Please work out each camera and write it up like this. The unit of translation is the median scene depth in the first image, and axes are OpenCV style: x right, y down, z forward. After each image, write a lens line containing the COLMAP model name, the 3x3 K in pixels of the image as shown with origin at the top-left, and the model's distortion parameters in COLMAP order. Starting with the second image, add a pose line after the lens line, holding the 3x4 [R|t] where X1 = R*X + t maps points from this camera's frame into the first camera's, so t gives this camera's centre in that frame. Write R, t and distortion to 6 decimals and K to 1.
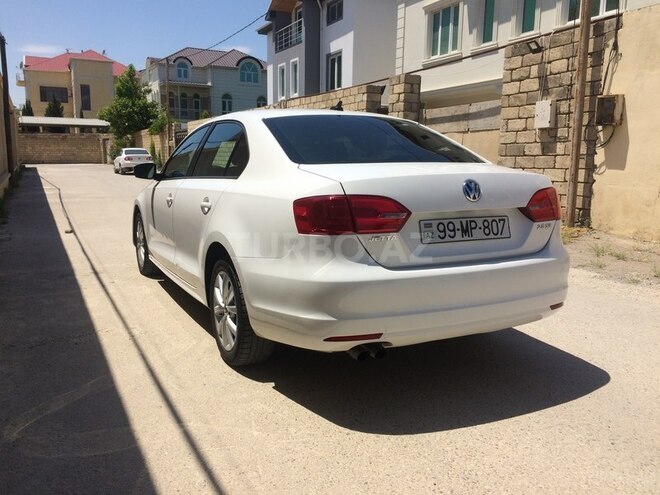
lens RADIAL K [[572.7, 0, 327.9], [0, 572.7, 249.2], [0, 0, 1]] dist [0.006855, -0.001424]
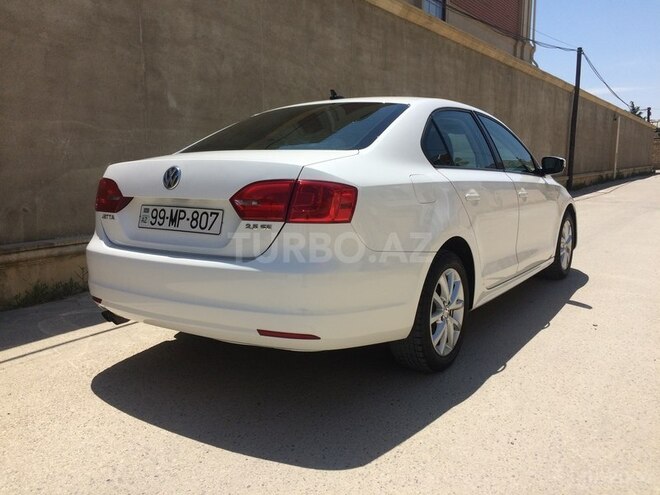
lens RADIAL K [[572.7, 0, 329.2], [0, 572.7, 247.1], [0, 0, 1]] dist [0.006855, -0.001424]
pose [[0.484423, 0.119082, -0.866691, 1.187561], [-0.126018, 0.989859, 0.065569, -0.082060], [0.865710, 0.077455, 0.494517, 0.746815]]
